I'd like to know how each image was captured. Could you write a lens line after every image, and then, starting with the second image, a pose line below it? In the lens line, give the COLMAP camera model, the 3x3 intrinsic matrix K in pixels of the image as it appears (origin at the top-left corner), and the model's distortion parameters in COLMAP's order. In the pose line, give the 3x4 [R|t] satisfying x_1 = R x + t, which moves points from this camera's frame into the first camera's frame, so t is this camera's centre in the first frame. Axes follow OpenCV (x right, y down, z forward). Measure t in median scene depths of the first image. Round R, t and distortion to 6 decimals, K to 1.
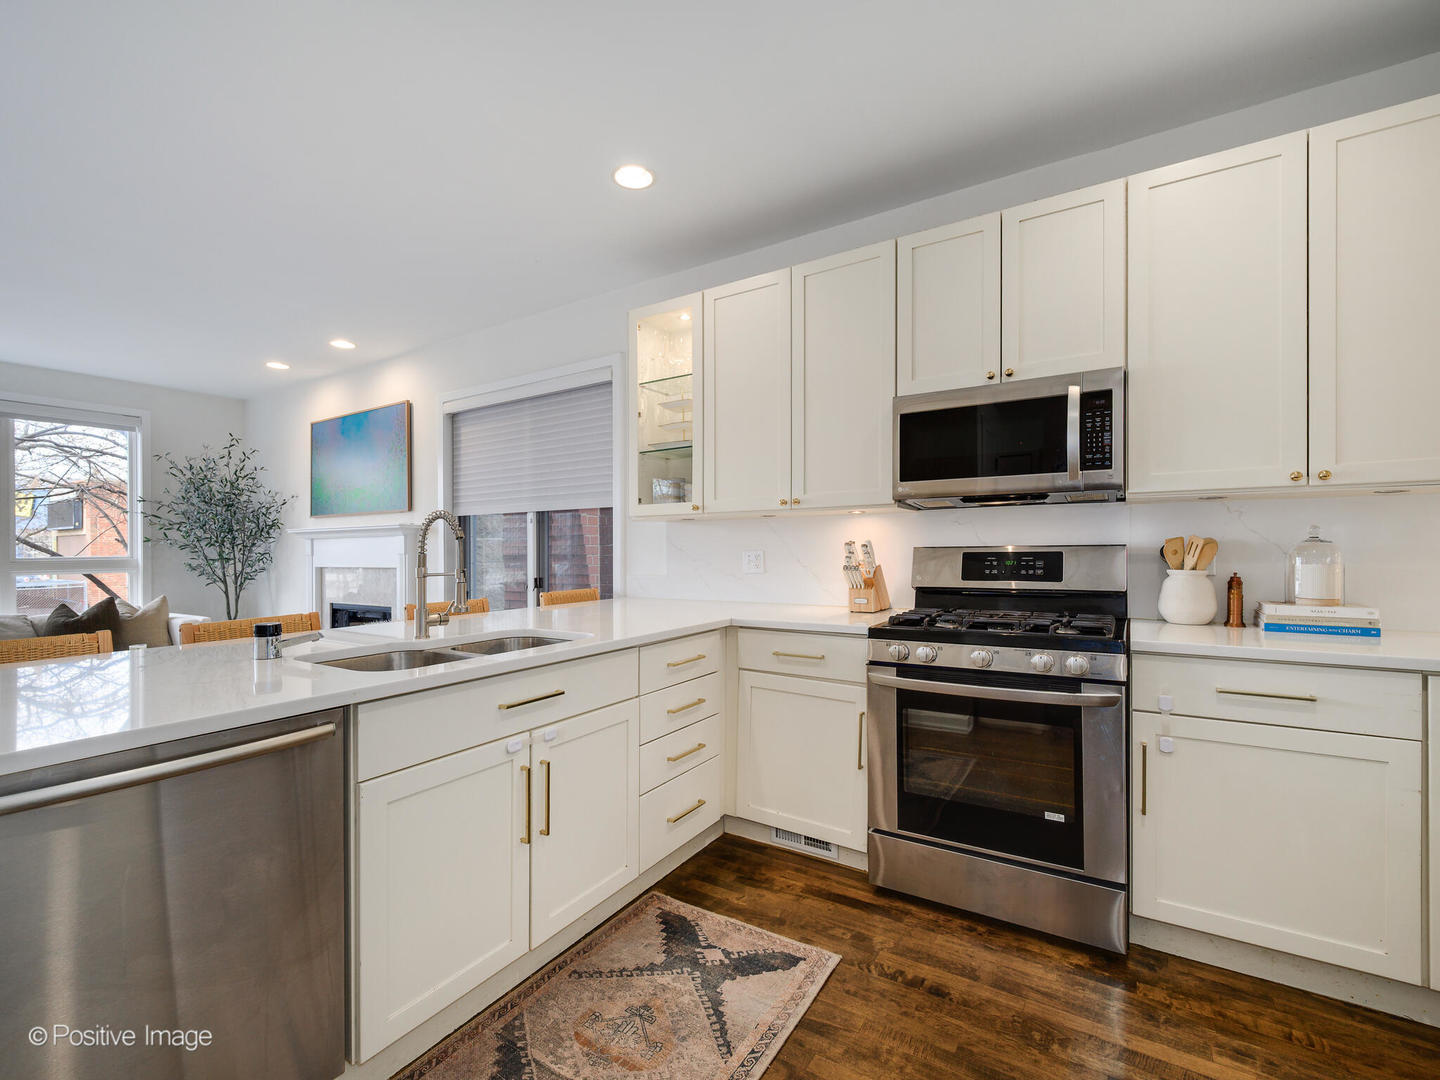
lens RADIAL K [[633.8, 0, 732.7], [0, 633.8, 541.5], [0, 0, 1]] dist [-0.001005, -0.000382]
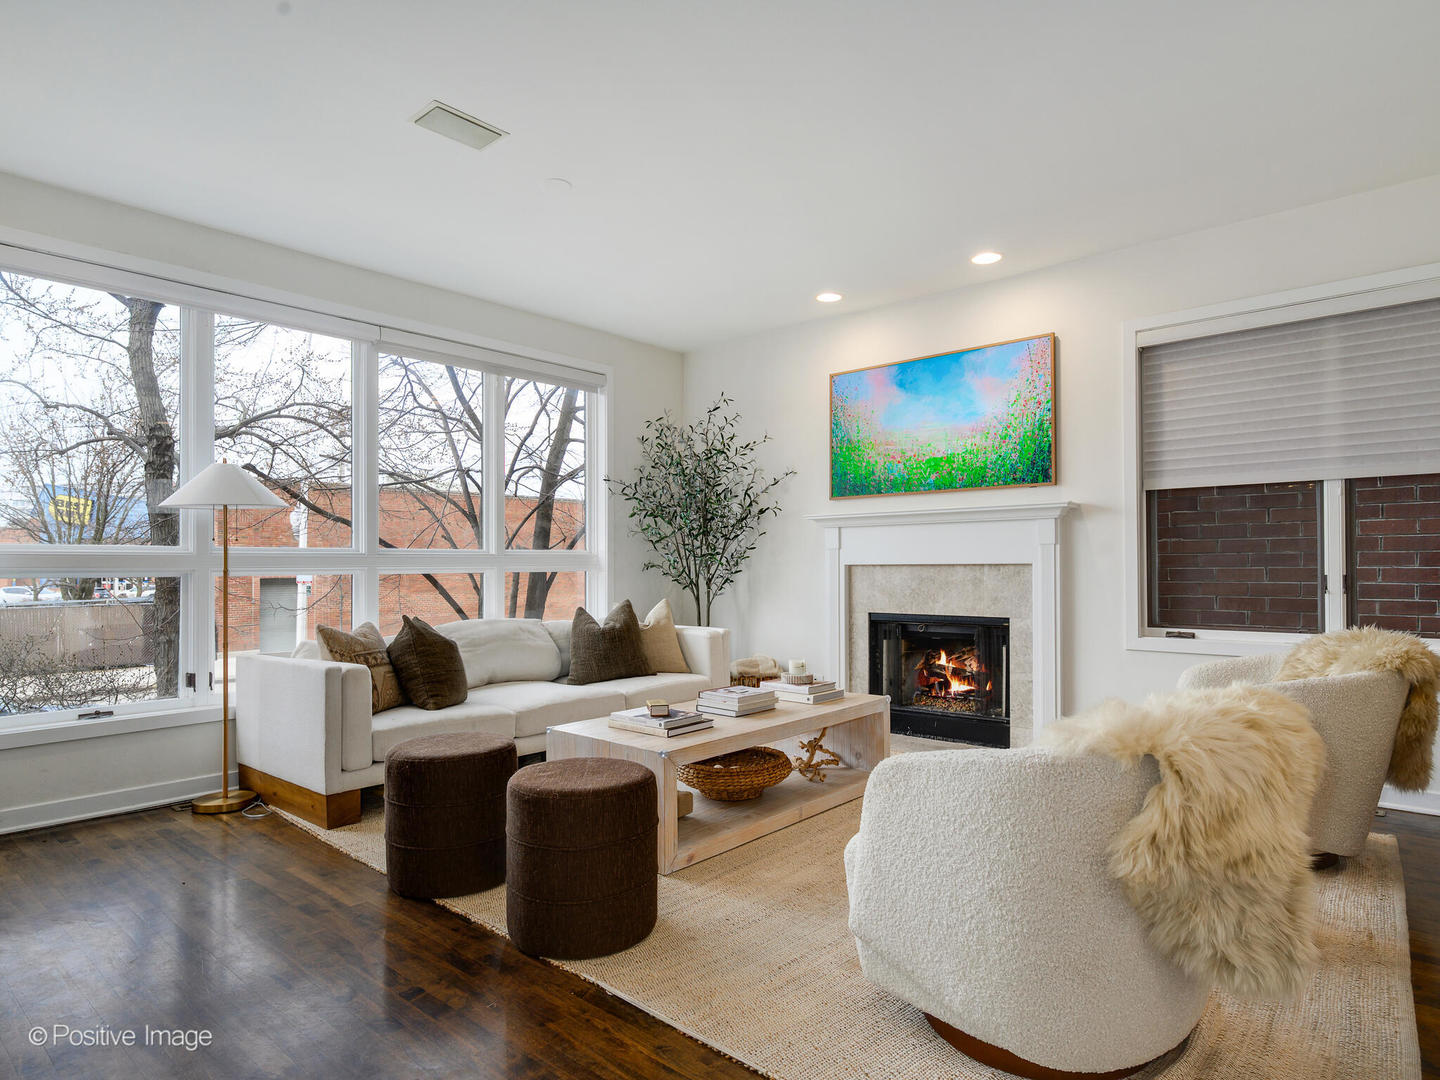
lens RADIAL K [[843.1, 0, 706.2], [0, 843.1, 548.5], [0, 0, 1]] dist [0.001991, -0.000817]
pose [[0.987295, 0.001249, -0.158892, -1.619899], [-0.002720, 0.999955, -0.009046, 0.073028], [0.158873, 0.009363, 0.987255, -0.024259]]
